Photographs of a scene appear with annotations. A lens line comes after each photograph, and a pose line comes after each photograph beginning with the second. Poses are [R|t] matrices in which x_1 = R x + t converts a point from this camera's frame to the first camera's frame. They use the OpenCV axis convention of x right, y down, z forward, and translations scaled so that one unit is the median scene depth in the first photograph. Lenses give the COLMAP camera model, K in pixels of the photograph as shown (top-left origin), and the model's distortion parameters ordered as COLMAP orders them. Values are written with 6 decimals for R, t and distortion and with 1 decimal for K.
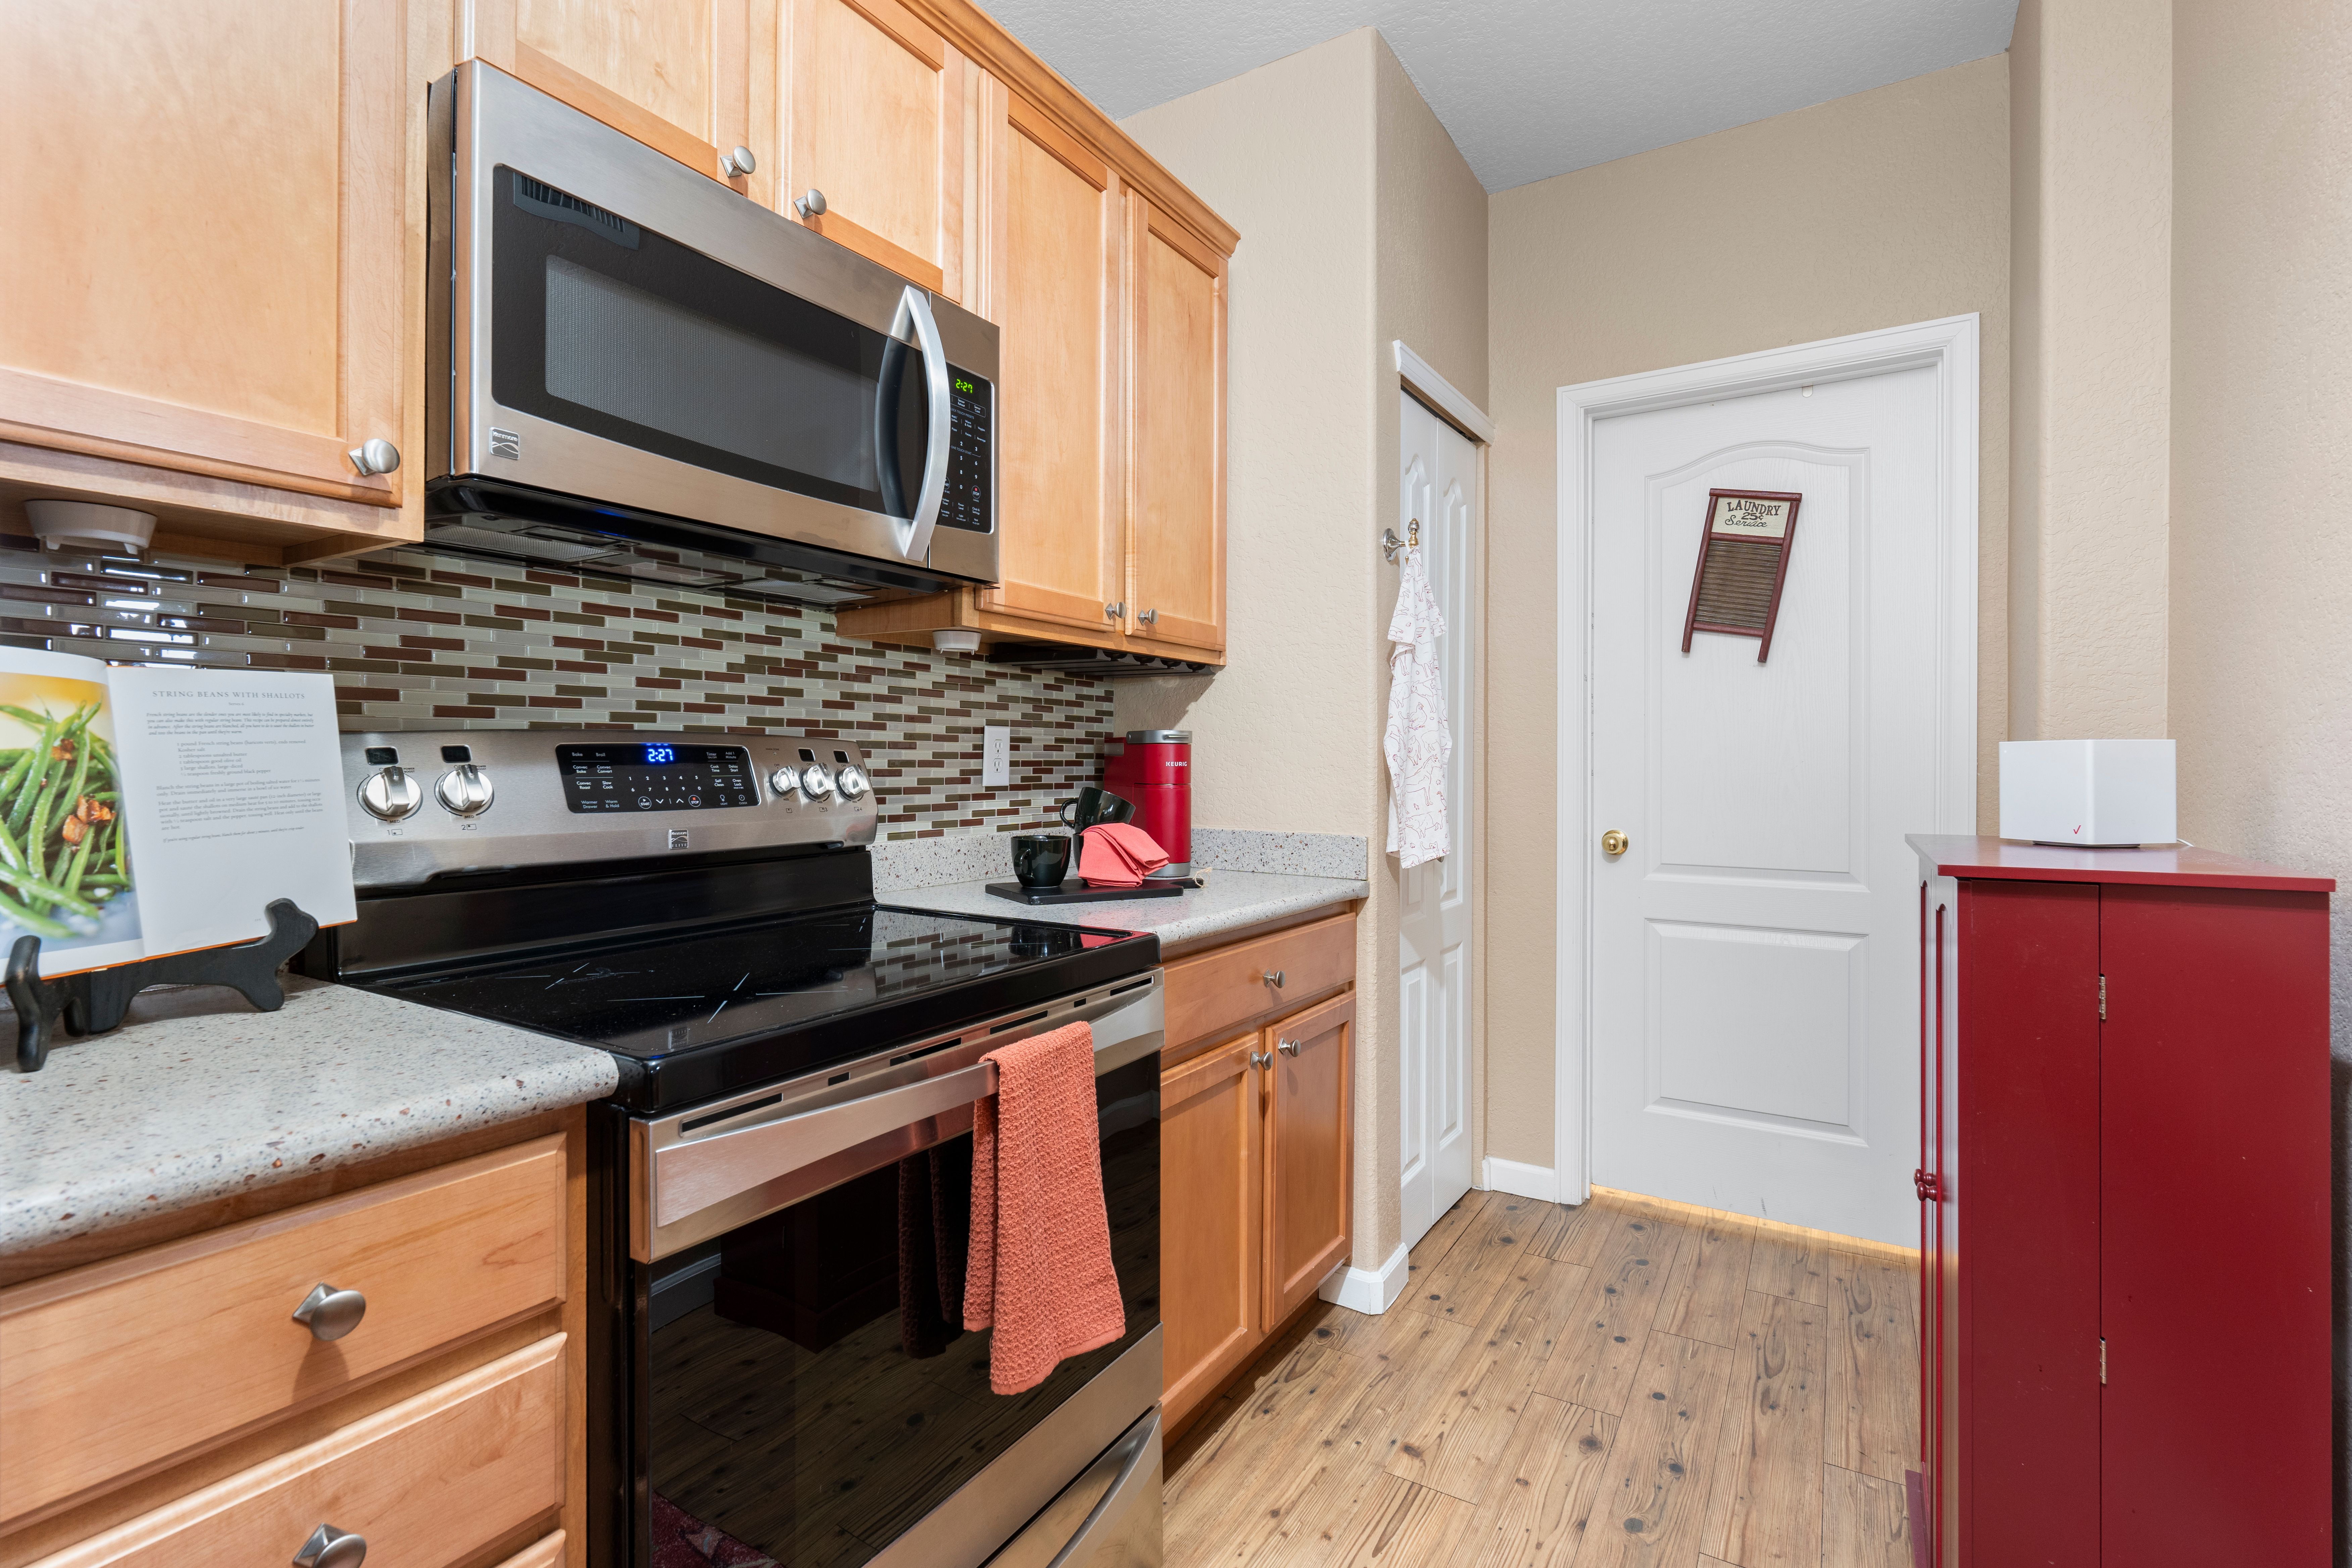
lens RADIAL K [[1081.9, 0, 1179.8], [0, 1081.9, 759.3], [0, 0, 1]] dist [-0.006417, 0.000157]
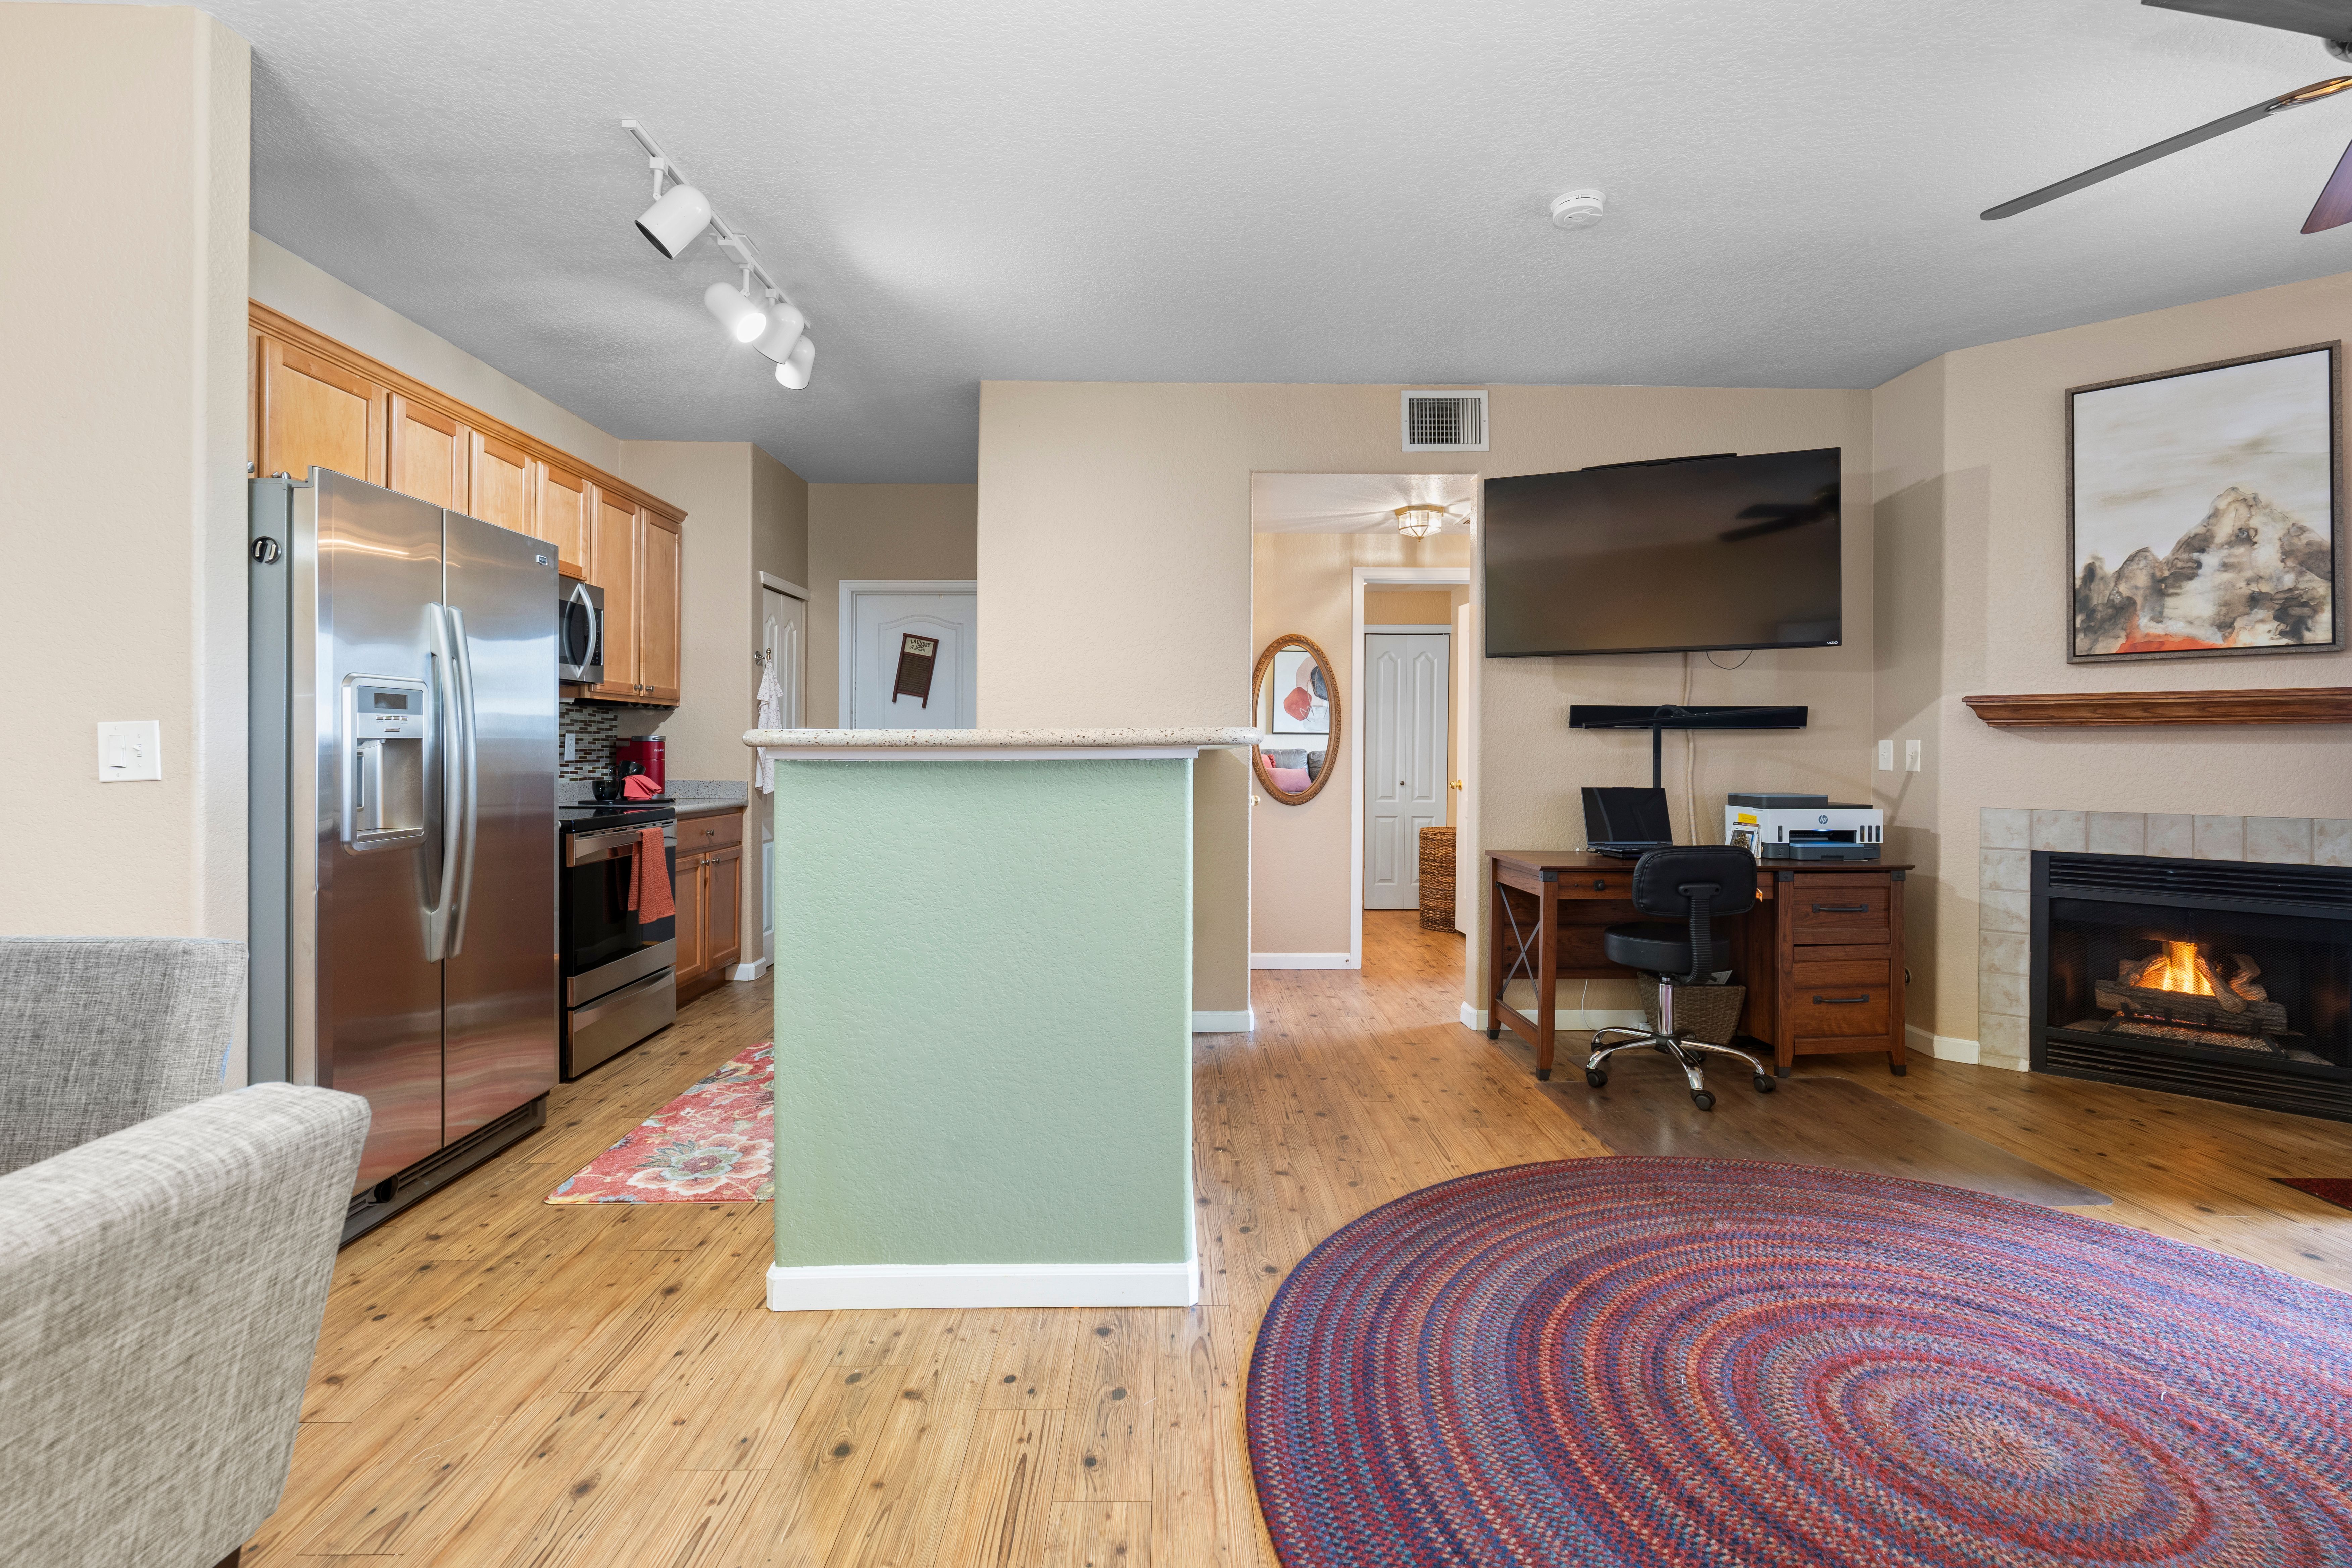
lens RADIAL K [[1033.0, 0, 1176.4], [0, 1033.0, 752.8], [0, 0, 1]] dist [-0.007646, 0.000513]
pose [[0.839906, 0.001315, 0.542731, -0.280051], [-0.004628, 0.999978, 0.004739, -0.006411], [-0.542713, -0.006492, 0.839893, -1.492384]]
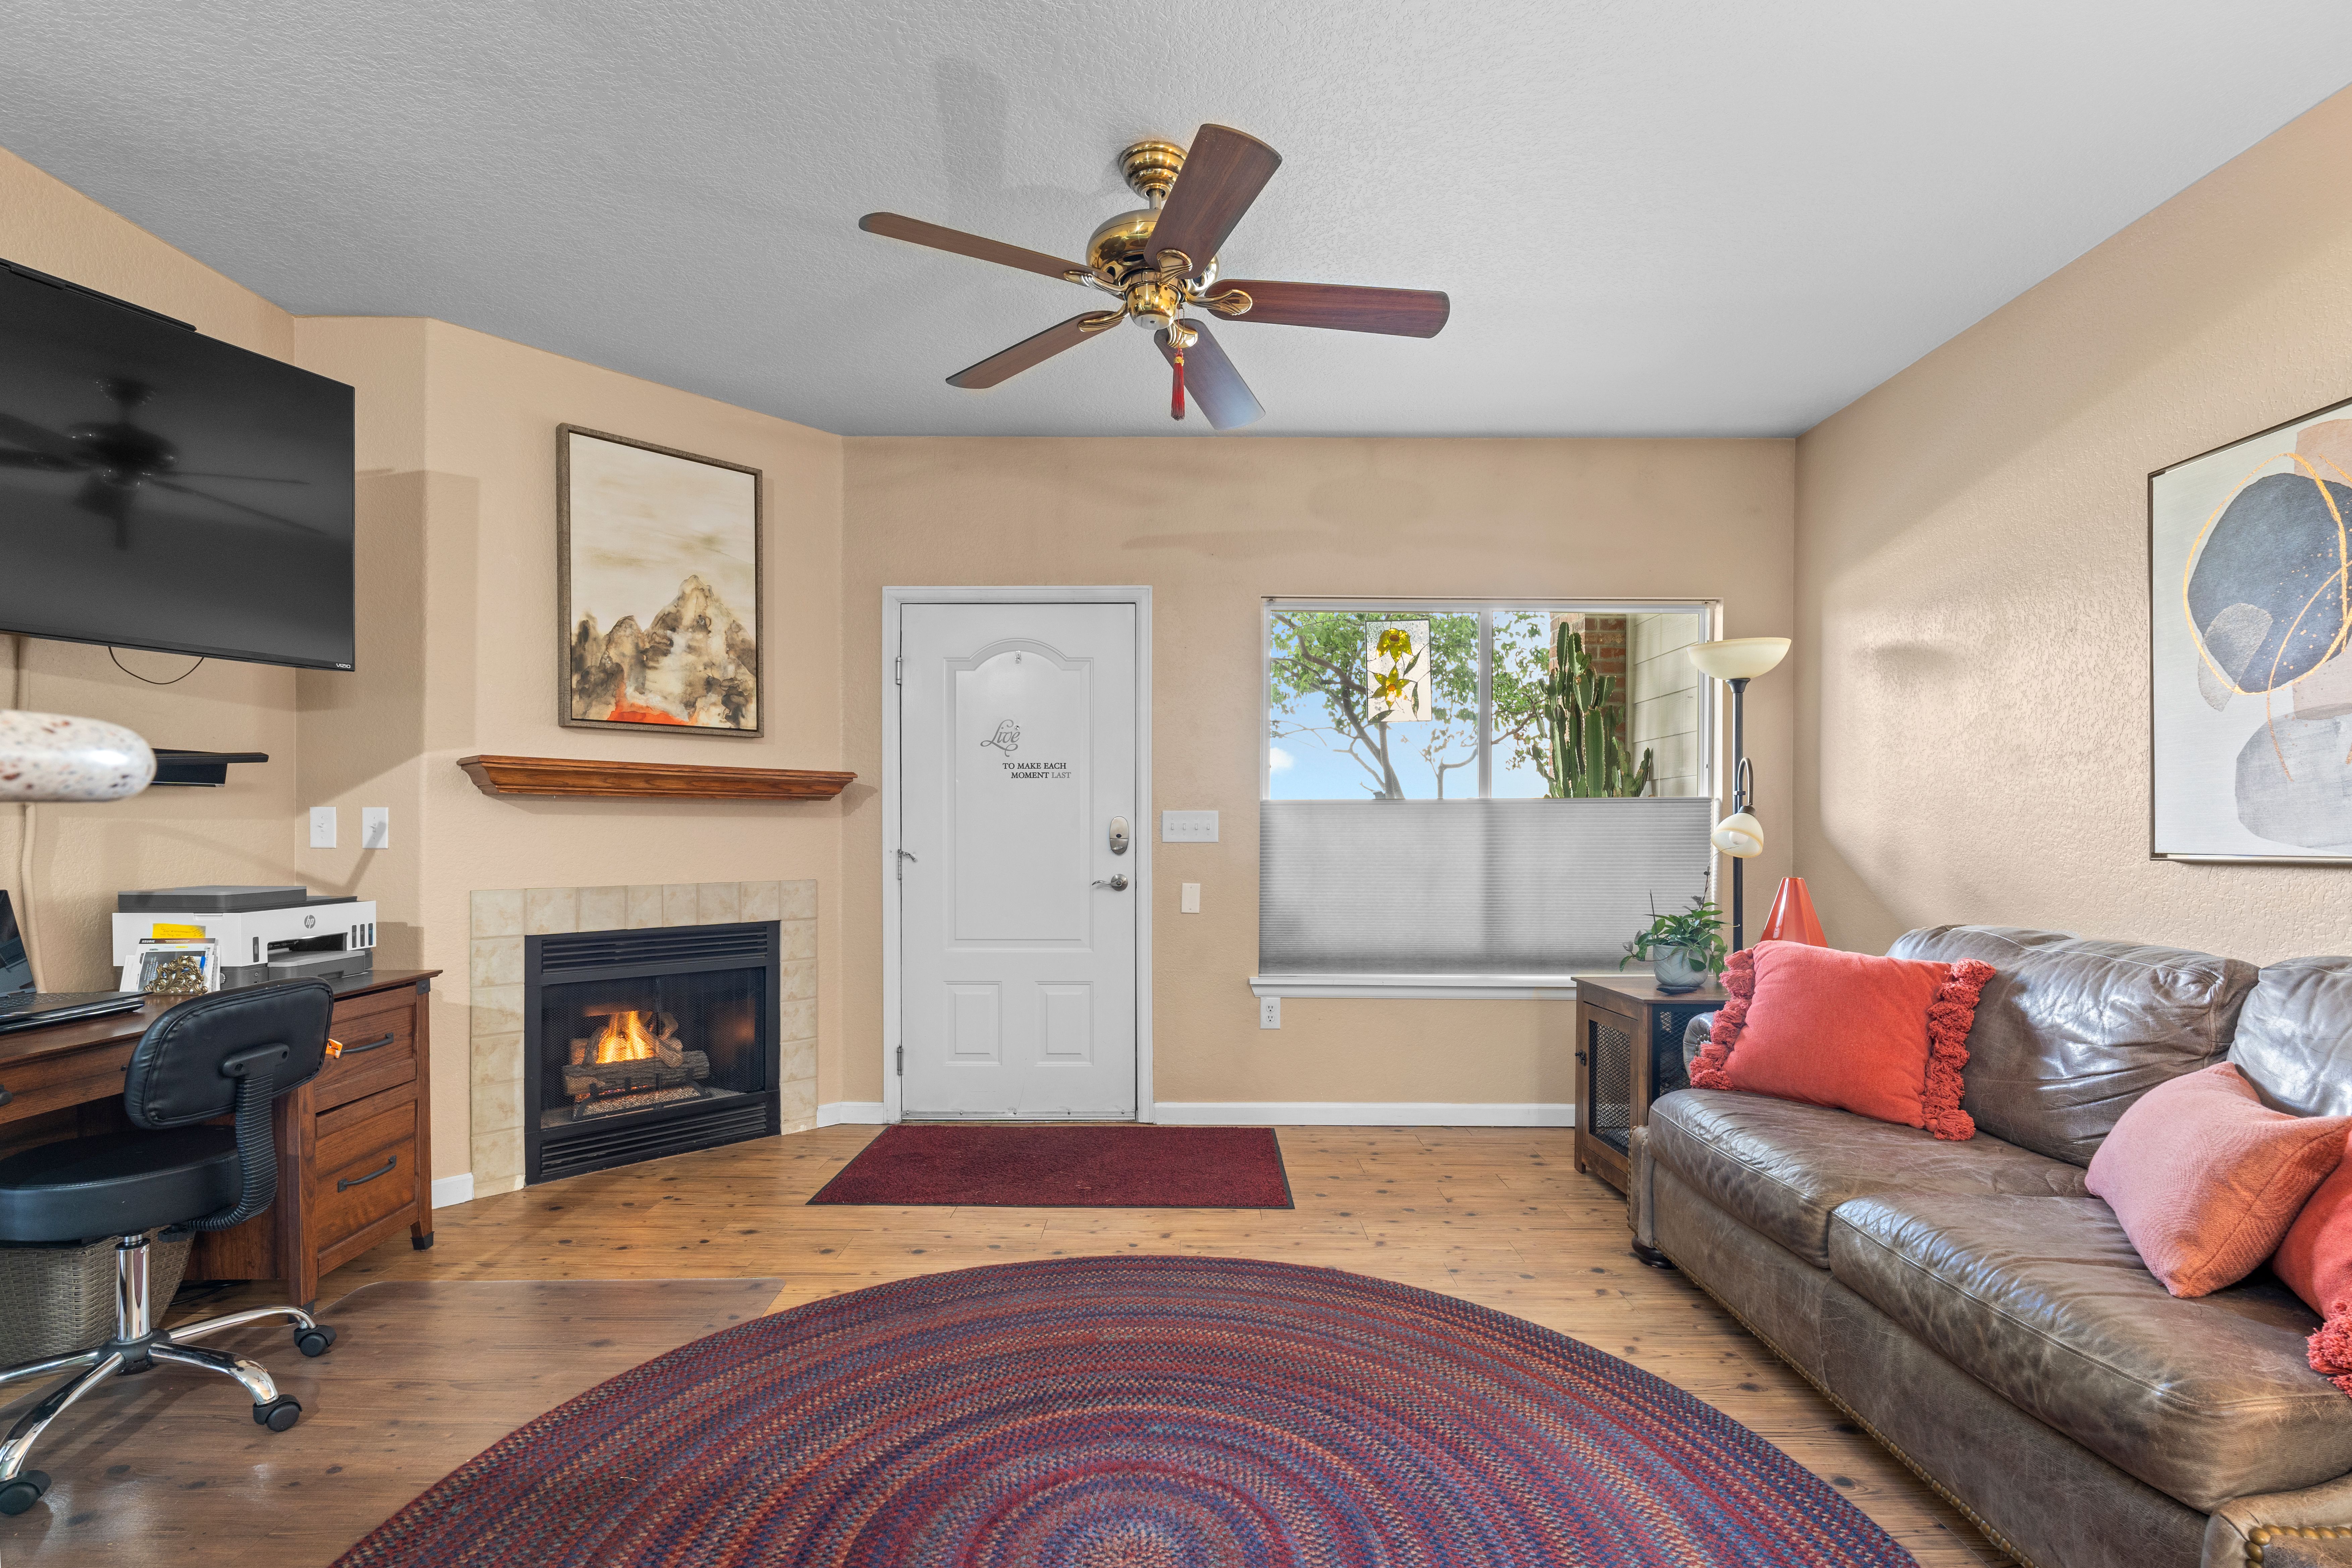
lens RADIAL K [[1081.8, 0, 1188.6], [0, 1081.8, 845.3], [0, 0, 1]] dist [-0.006417, 0.000157]
pose [[-0.534034, -0.016110, 0.845310, -0.001656], [-0.008177, 0.999870, 0.013889, -0.003733], [-0.845424, 0.000505, -0.534096, -0.806290]]
